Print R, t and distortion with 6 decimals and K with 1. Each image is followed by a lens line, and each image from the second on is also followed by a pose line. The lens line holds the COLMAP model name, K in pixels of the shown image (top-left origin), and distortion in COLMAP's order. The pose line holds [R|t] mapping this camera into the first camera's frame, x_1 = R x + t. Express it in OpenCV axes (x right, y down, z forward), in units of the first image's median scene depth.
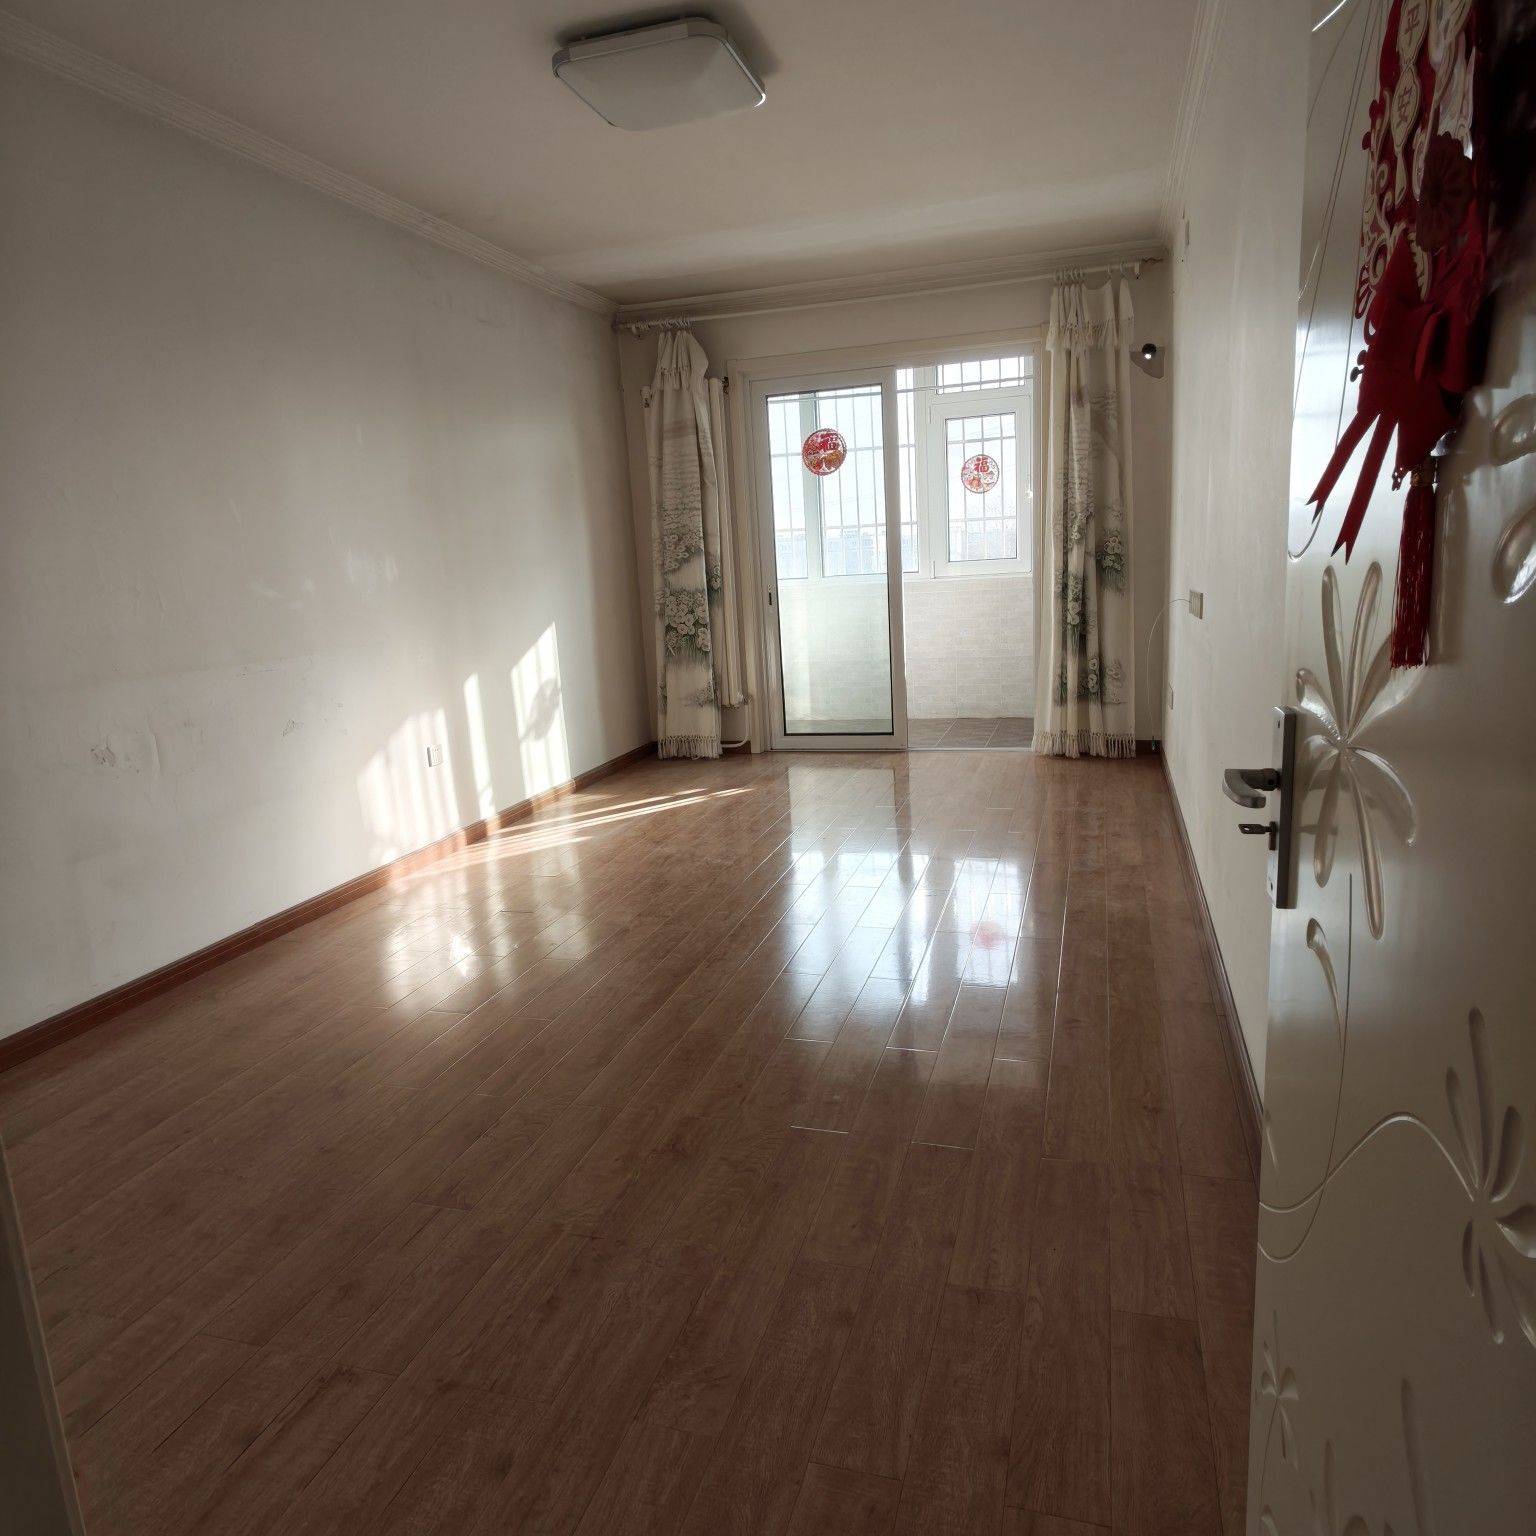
lens RADIAL K [[1079.5, 0, 767.3], [0, 1079.5, 761.1], [0, 0, 1]] dist [0.001138, 0.000232]
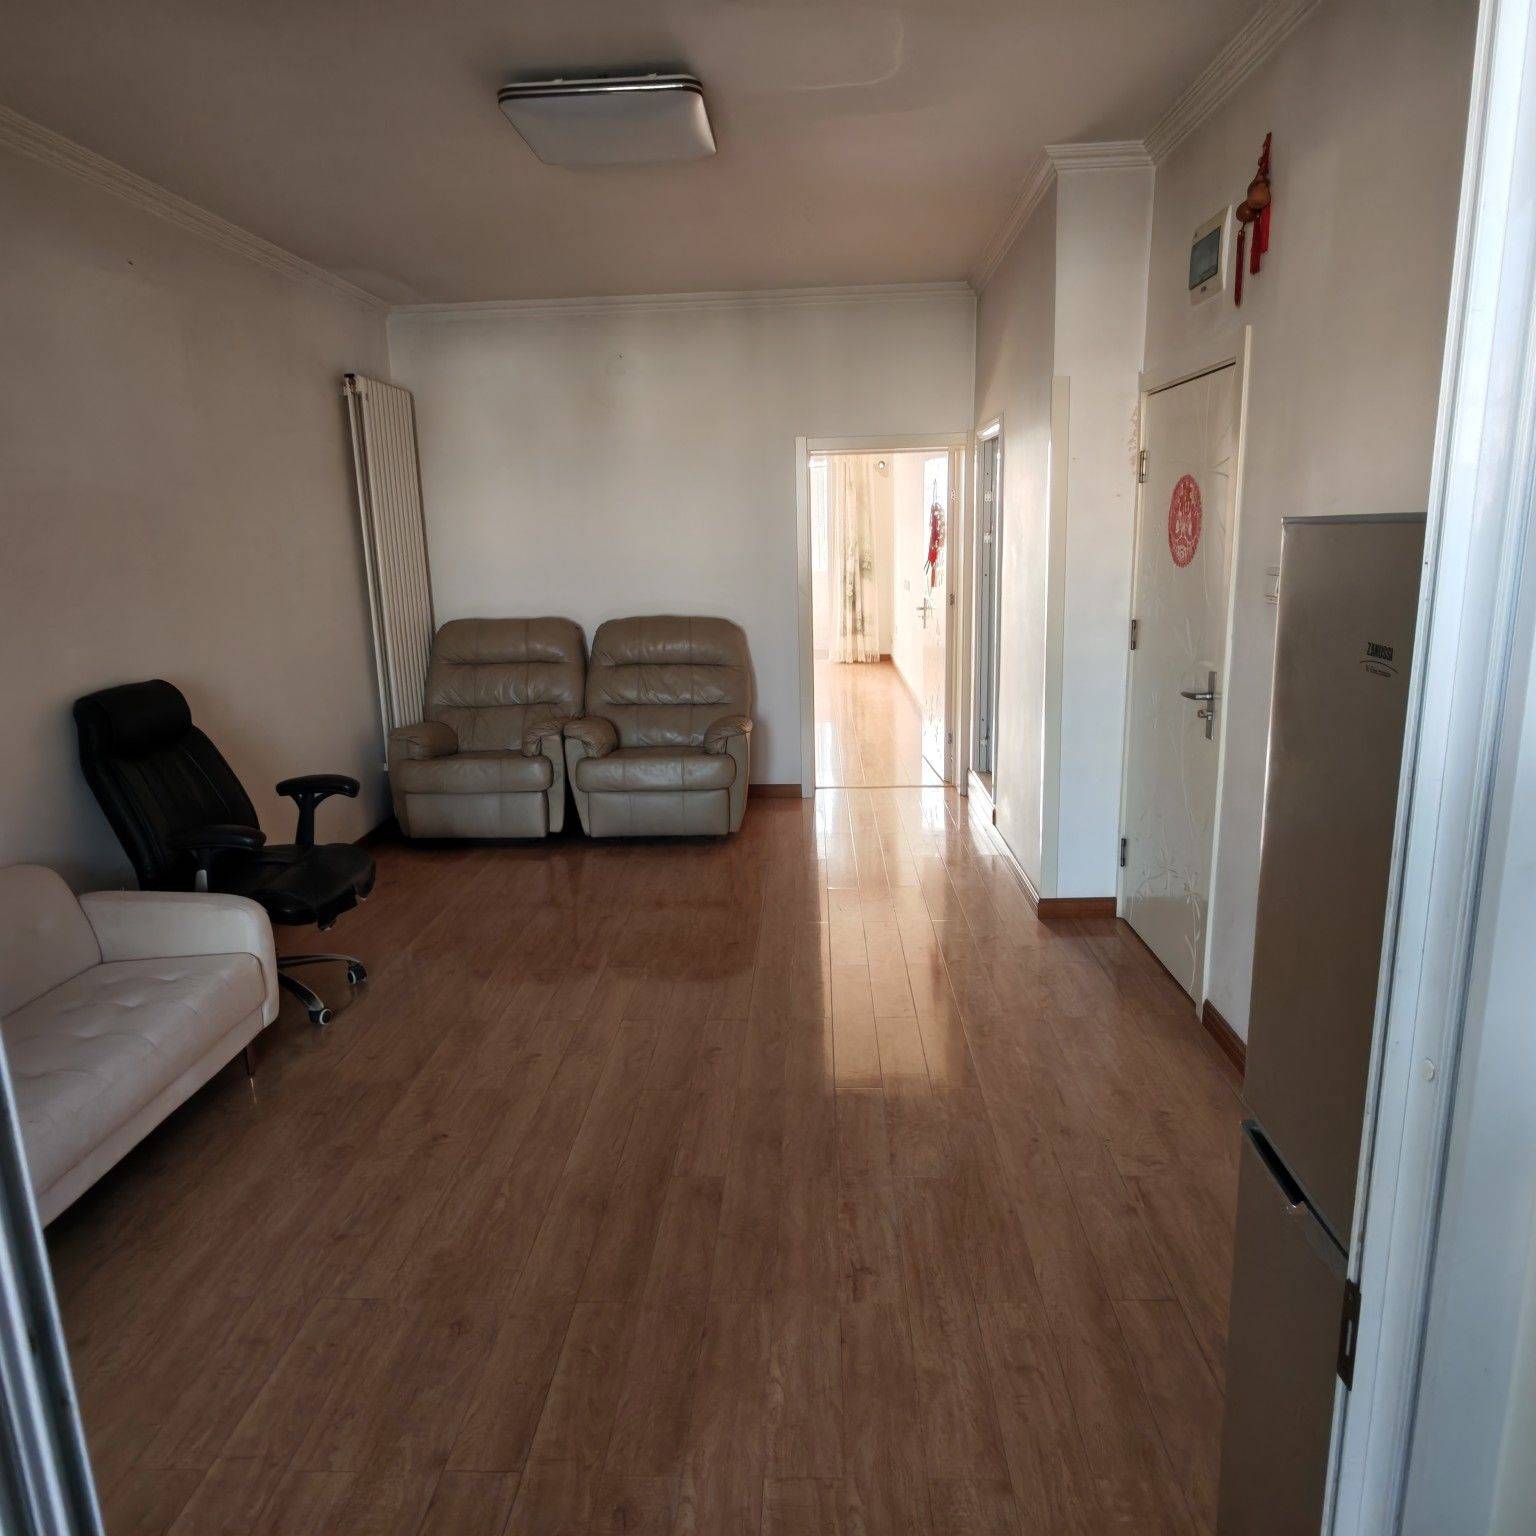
lens RADIAL K [[1079.5, 0, 765.9], [0, 1079.5, 771.8], [0, 0, 1]] dist [0.001138, 0.000232]
pose [[0.971494, -0.031340, 0.234985, -0.354255], [0.025477, 0.999285, 0.027947, 0.141879], [-0.235693, -0.021164, 0.971597, -0.937224]]
